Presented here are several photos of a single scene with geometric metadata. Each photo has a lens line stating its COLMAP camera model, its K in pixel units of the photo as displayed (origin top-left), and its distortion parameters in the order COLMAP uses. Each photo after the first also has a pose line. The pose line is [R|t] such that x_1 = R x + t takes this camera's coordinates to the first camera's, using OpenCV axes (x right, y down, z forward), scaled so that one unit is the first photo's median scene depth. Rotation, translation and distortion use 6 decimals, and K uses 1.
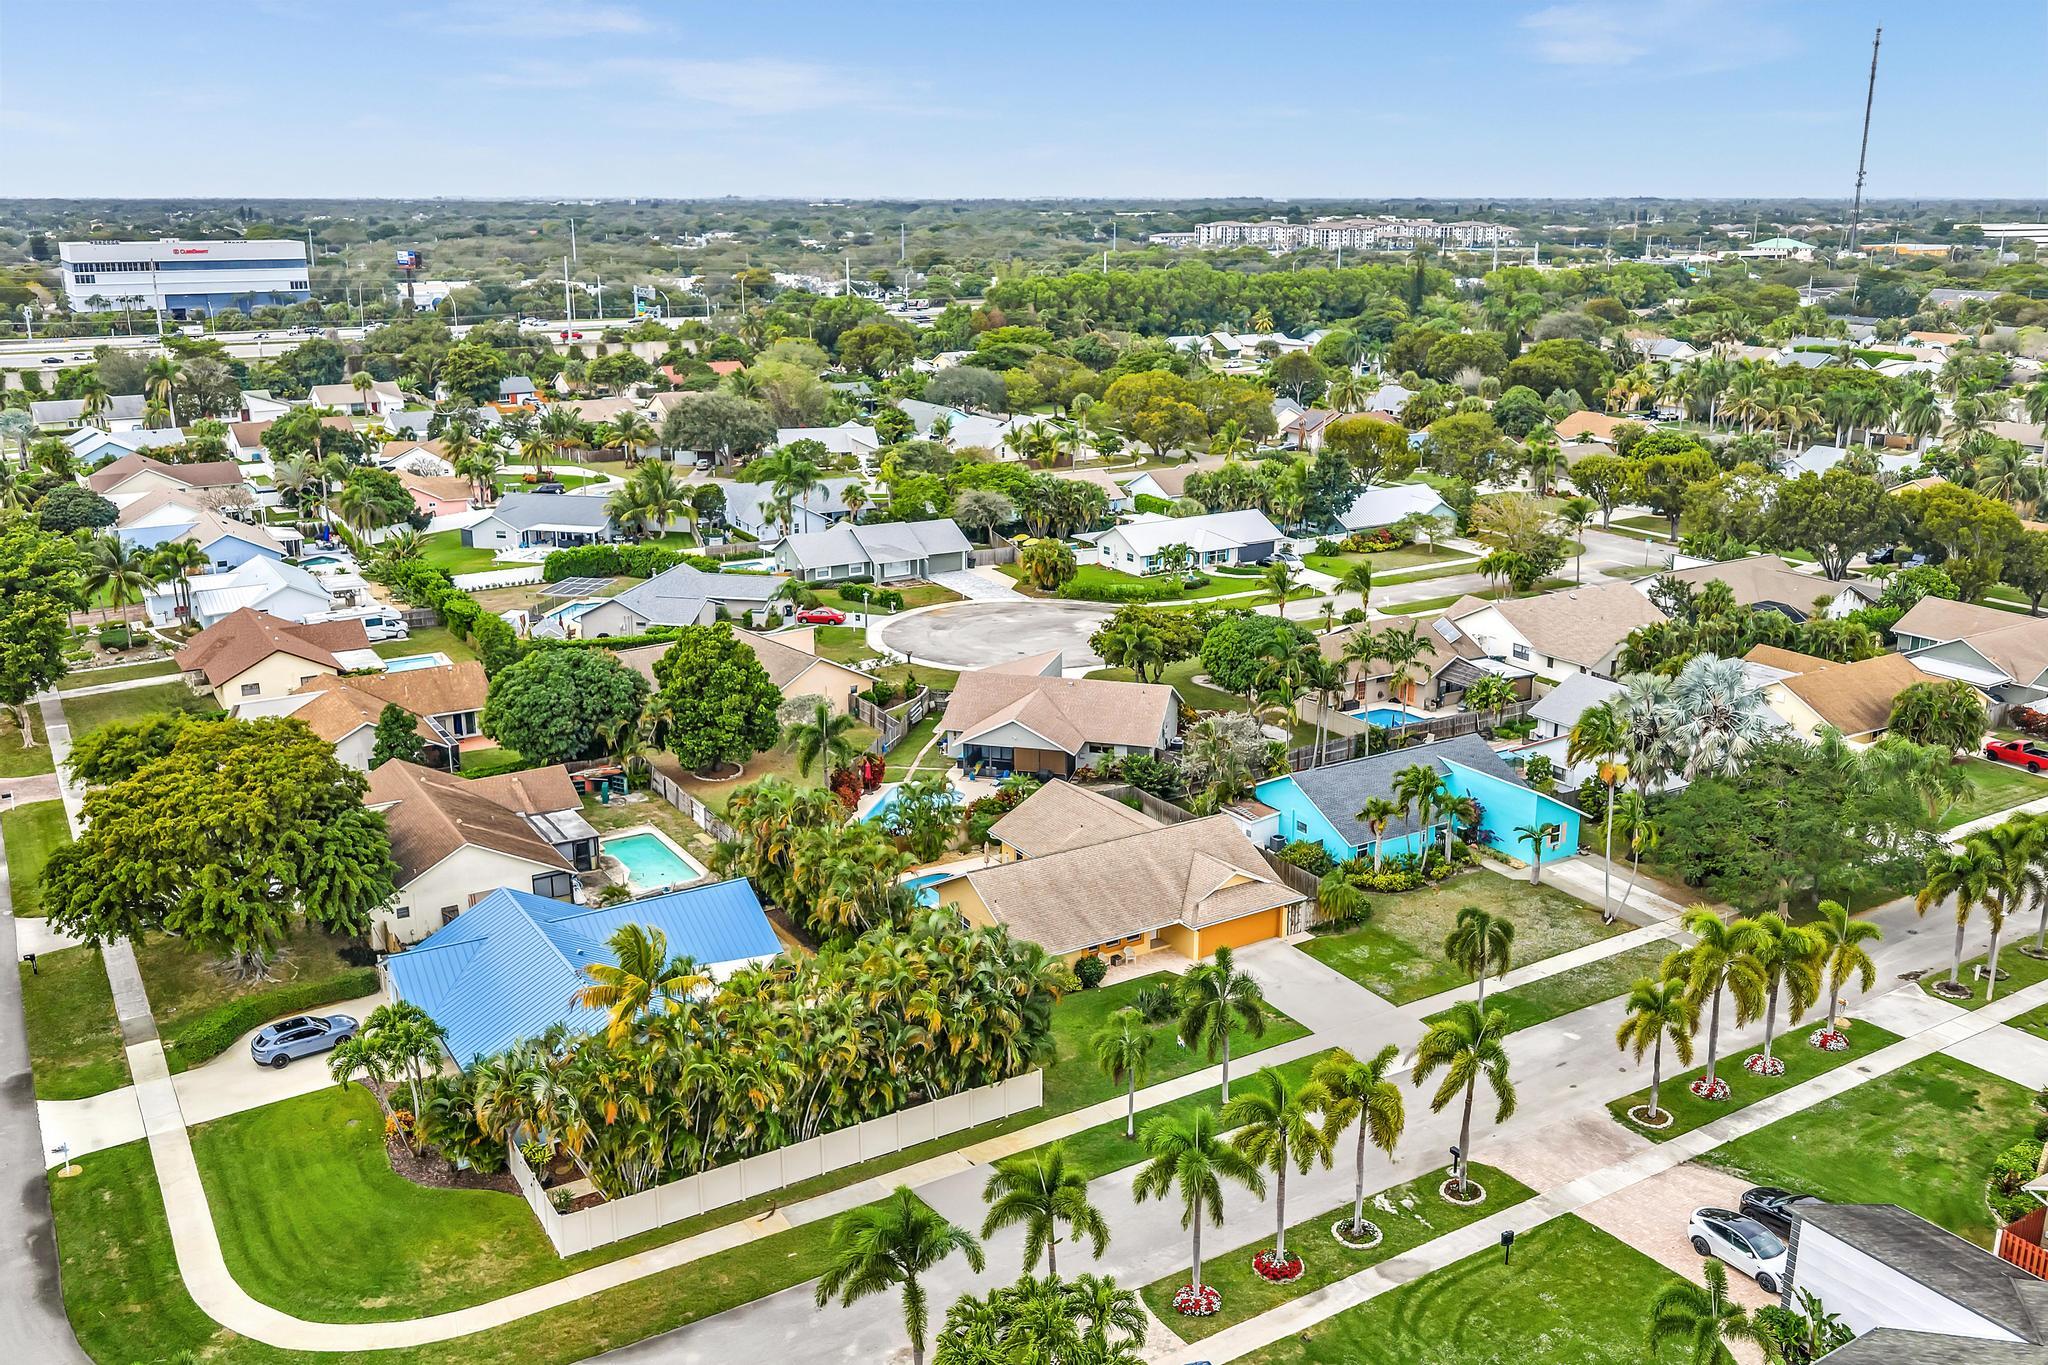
lens RADIAL K [[1718.2, 0, 1040.3], [0, 1718.2, 700.6], [0, 0, 1]] dist [-0.003479, -0.002850]
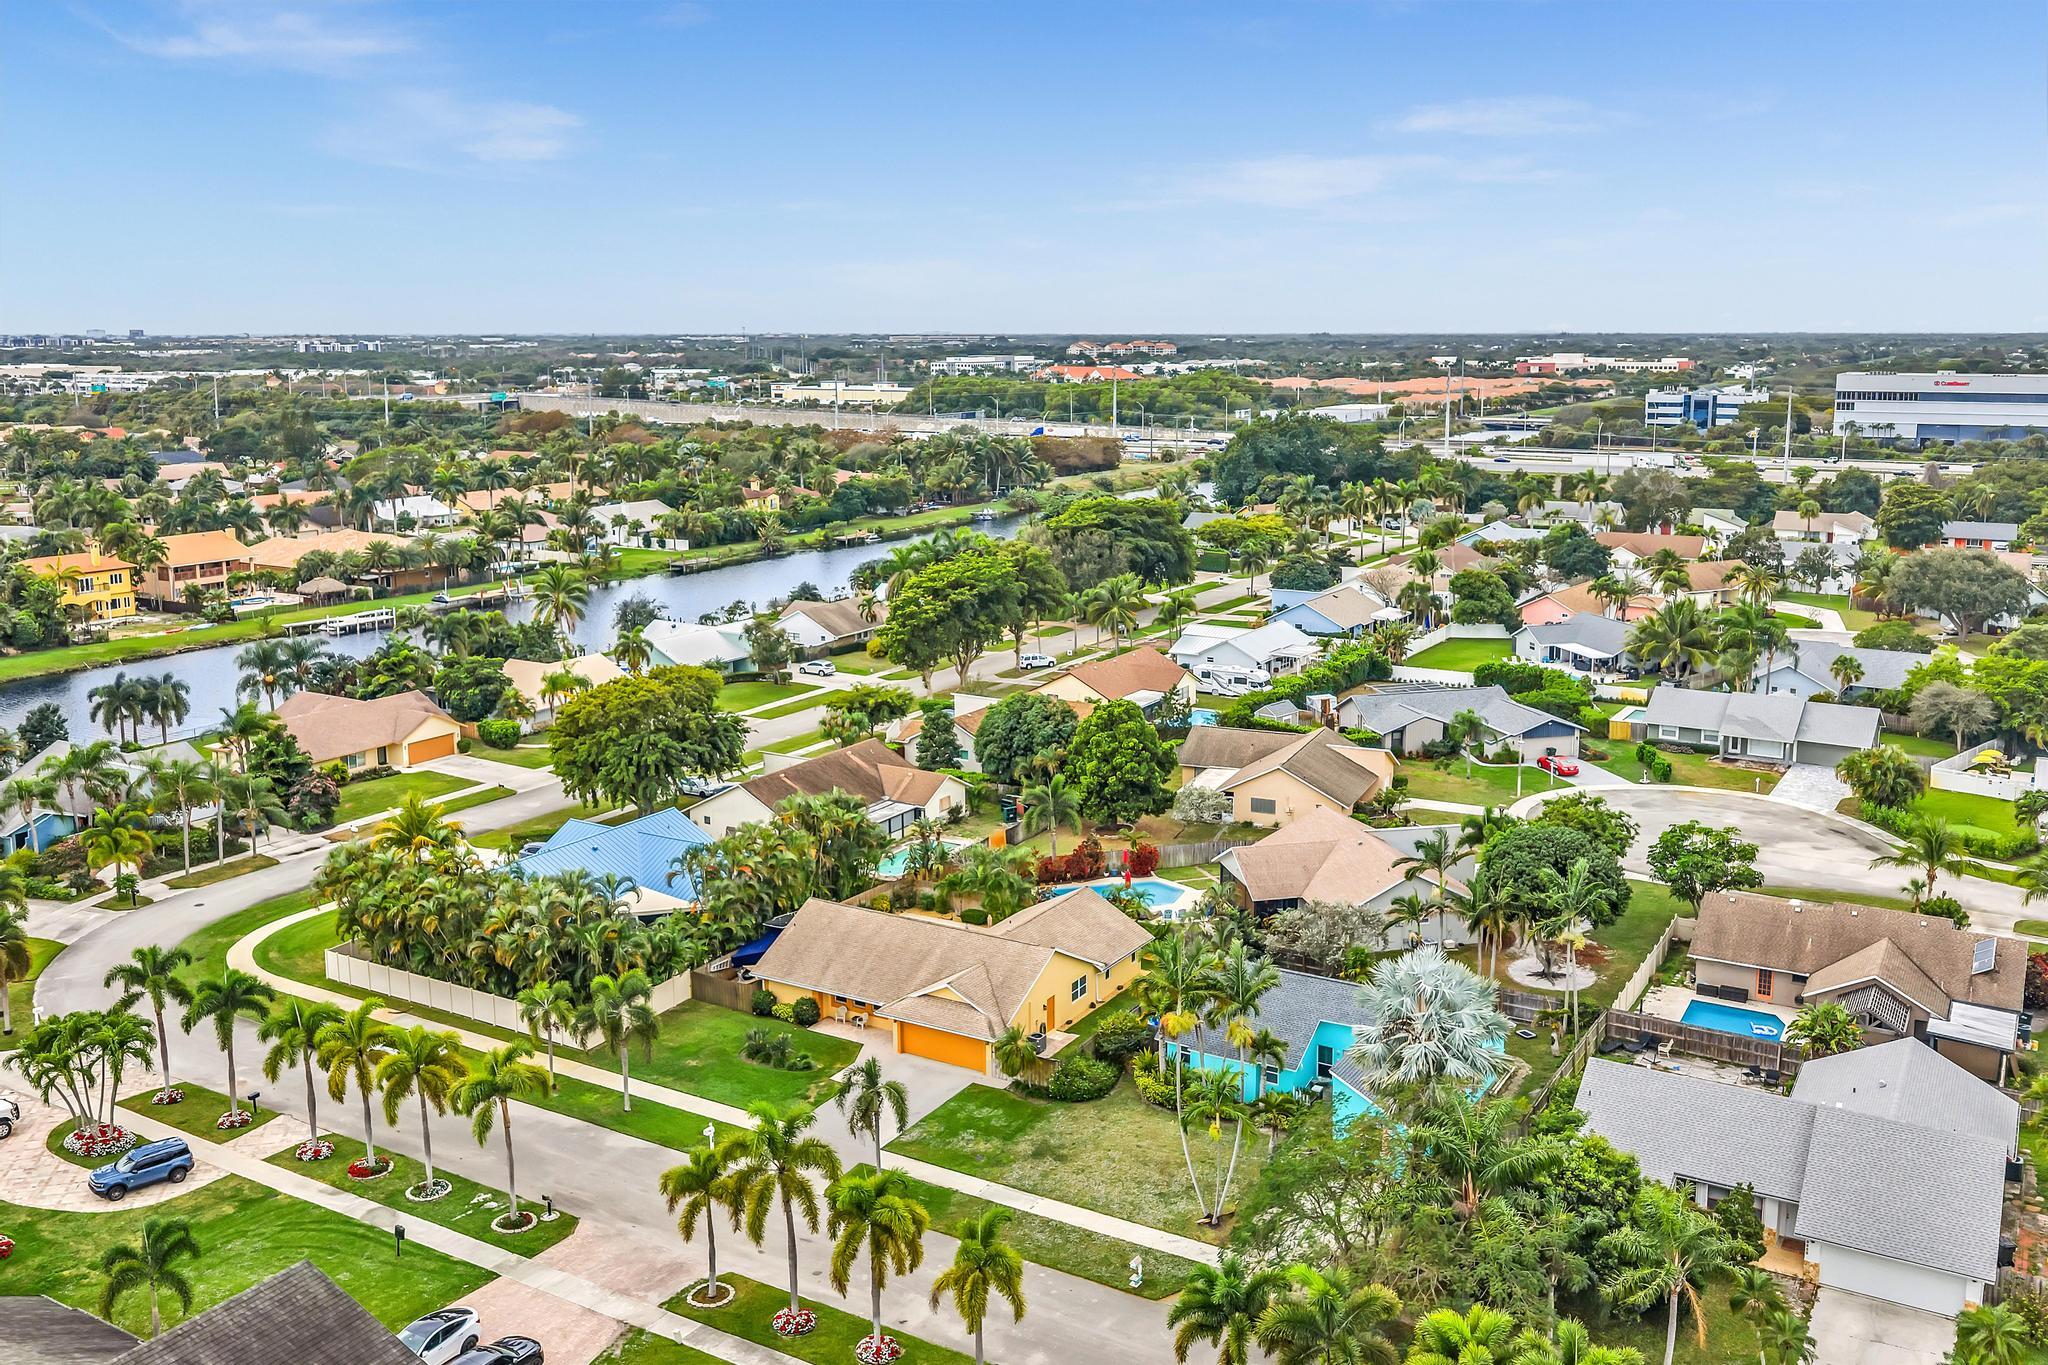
lens RADIAL K [[1718.2, 0, 1043.6], [0, 1718.2, 672.6], [0, 0, 1]] dist [-0.003479, -0.002850]
pose [[0.460827, 0.171376, -0.870786, 0.166828], [-0.248751, 0.966791, 0.058629, -0.025187], [0.851916, 0.189591, 0.488153, 0.090364]]
